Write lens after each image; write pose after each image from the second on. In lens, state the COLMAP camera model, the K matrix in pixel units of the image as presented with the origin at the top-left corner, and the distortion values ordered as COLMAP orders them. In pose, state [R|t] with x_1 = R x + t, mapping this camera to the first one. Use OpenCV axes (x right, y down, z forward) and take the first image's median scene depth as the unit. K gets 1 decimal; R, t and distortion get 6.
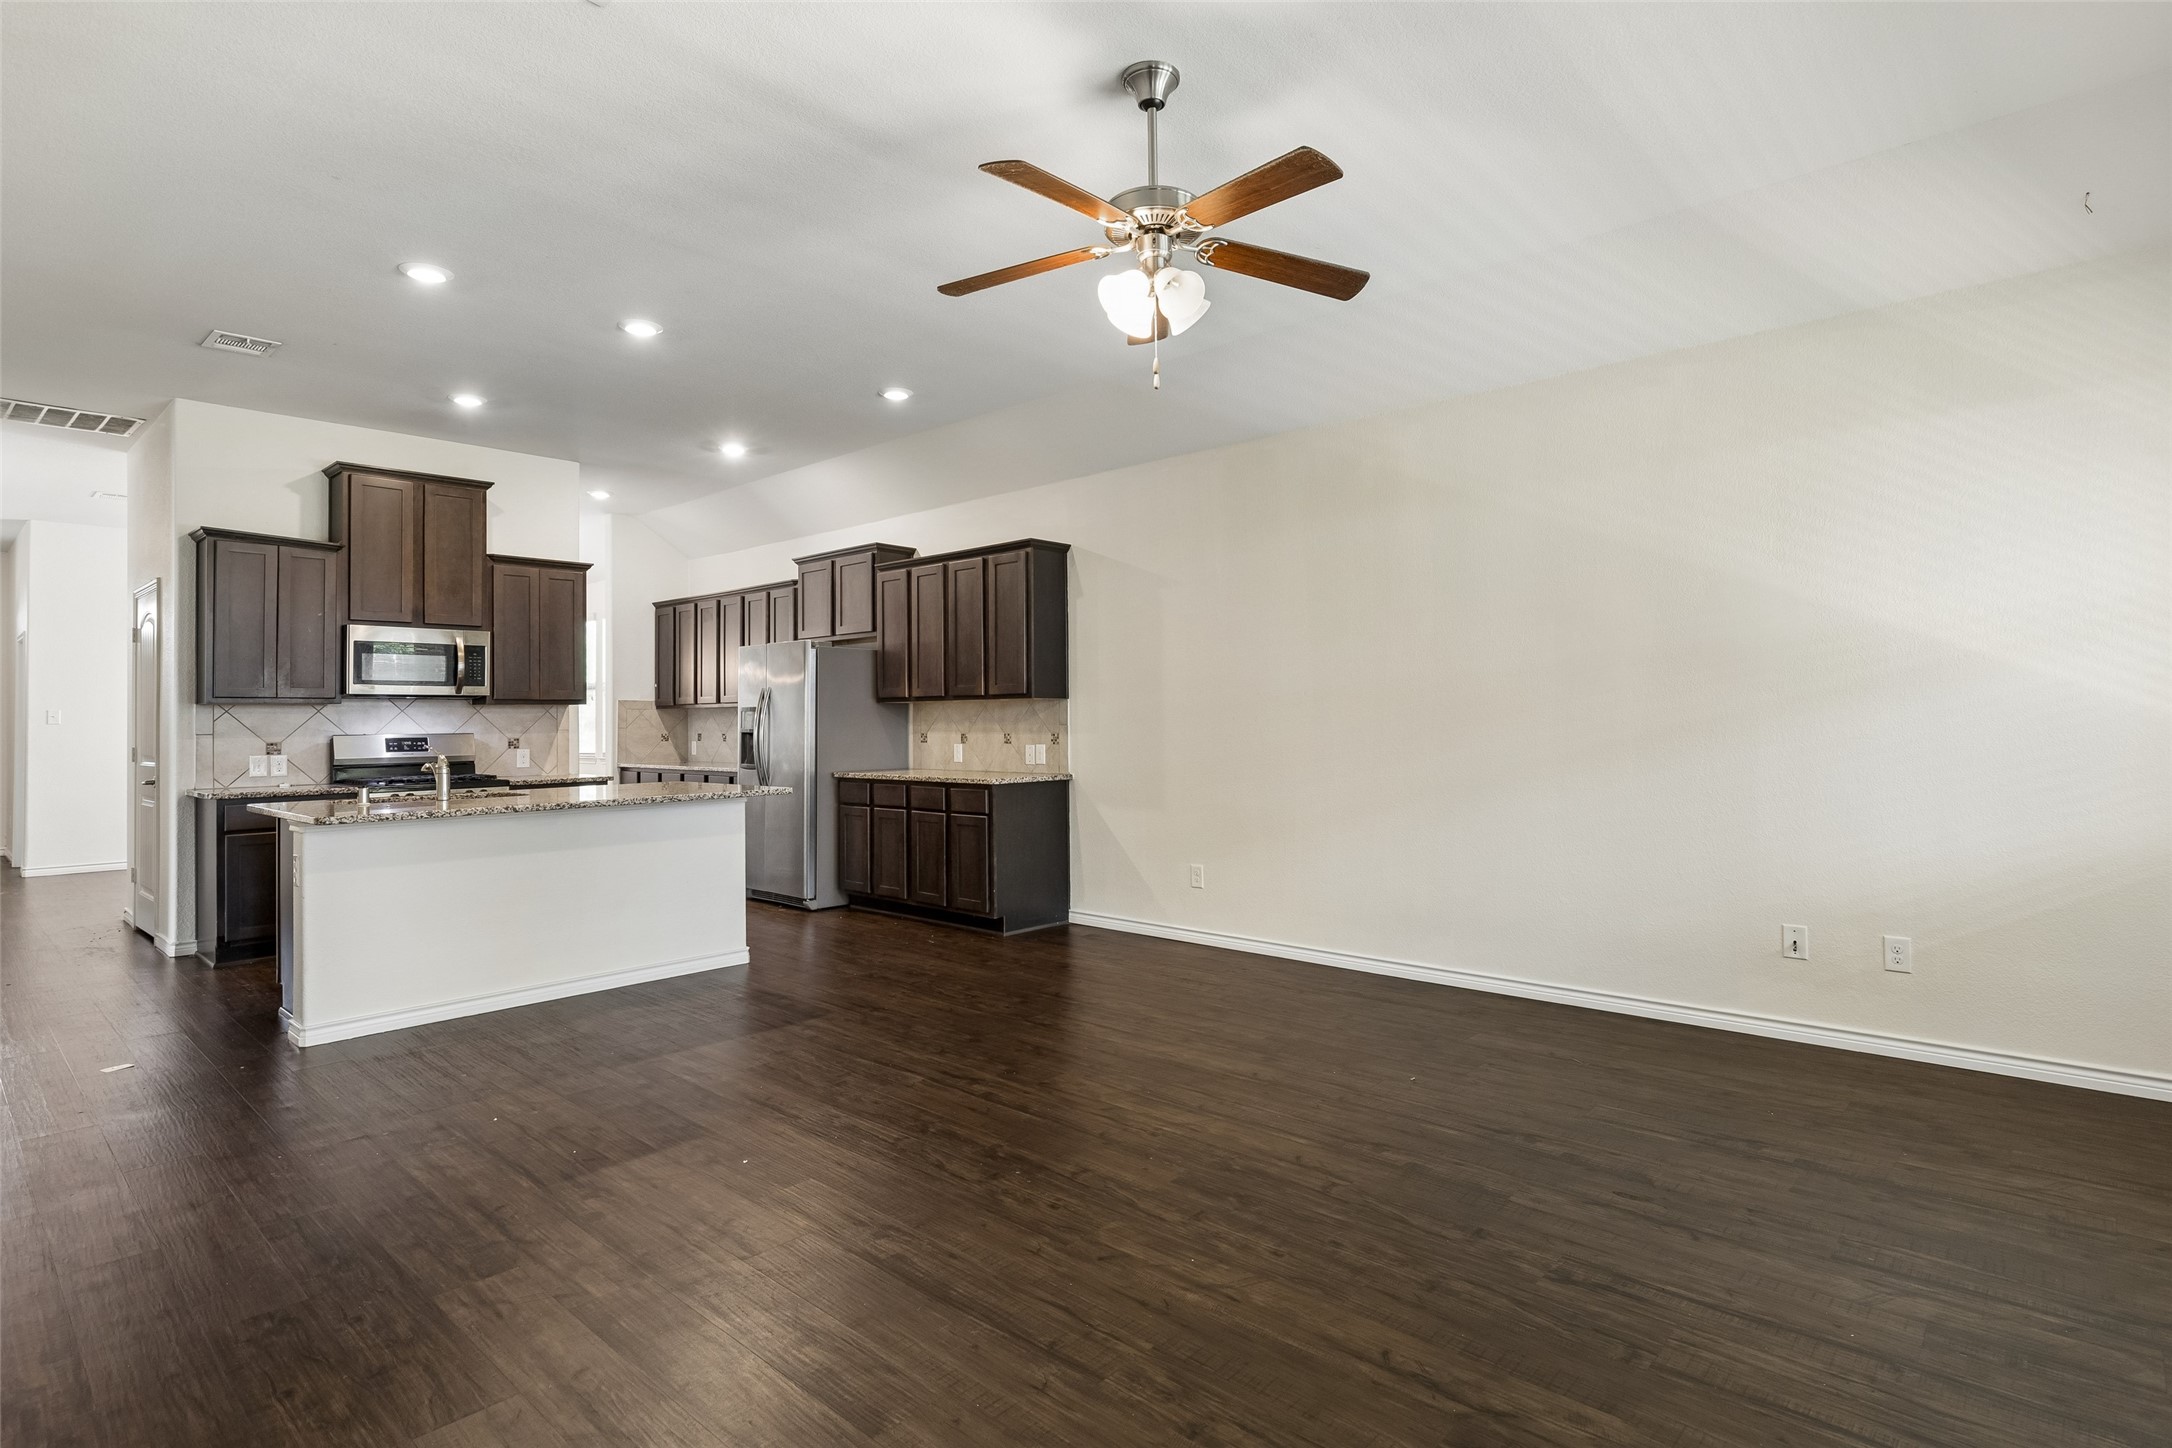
lens RADIAL K [[1115.1, 0, 1099.6], [0, 1115.1, 695.3], [0, 0, 1]] dist [0.016492, -0.004731]
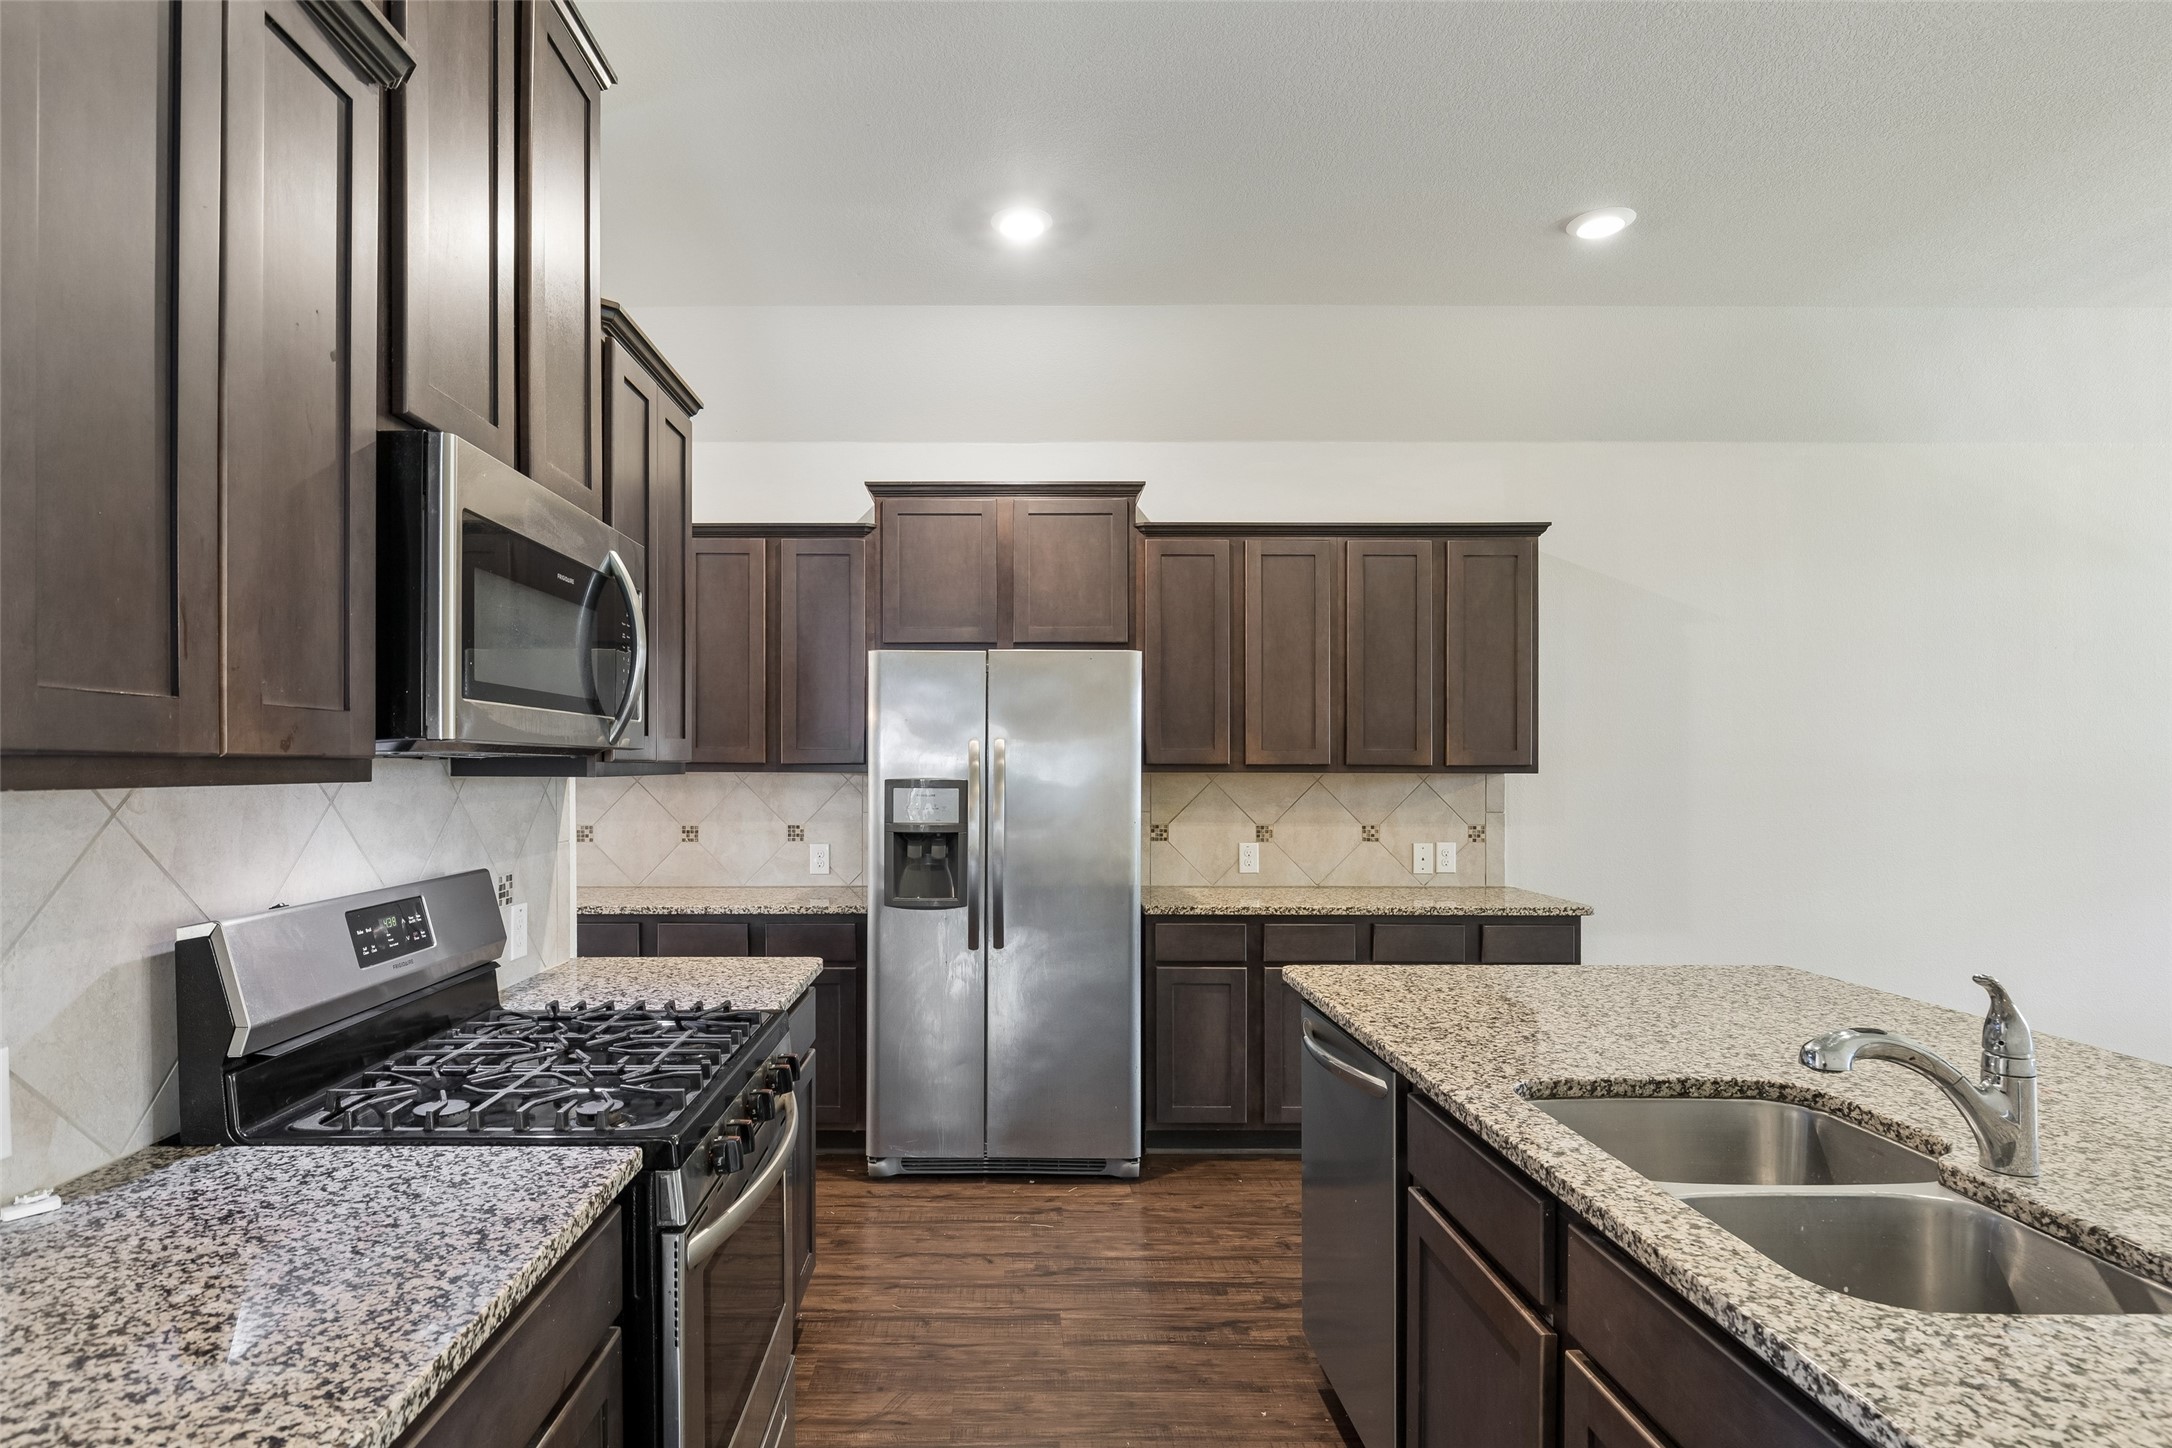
lens RADIAL K [[1115.1, 0, 1000.8], [0, 1115.1, 769.9], [0, 0, 1]] dist [0.016492, -0.004731]
pose [[0.733948, 0.007997, 0.679158, -0.675414], [-0.023835, 0.999618, 0.013988, -0.000939], [-0.678787, -0.026454, 0.733859, 0.690100]]
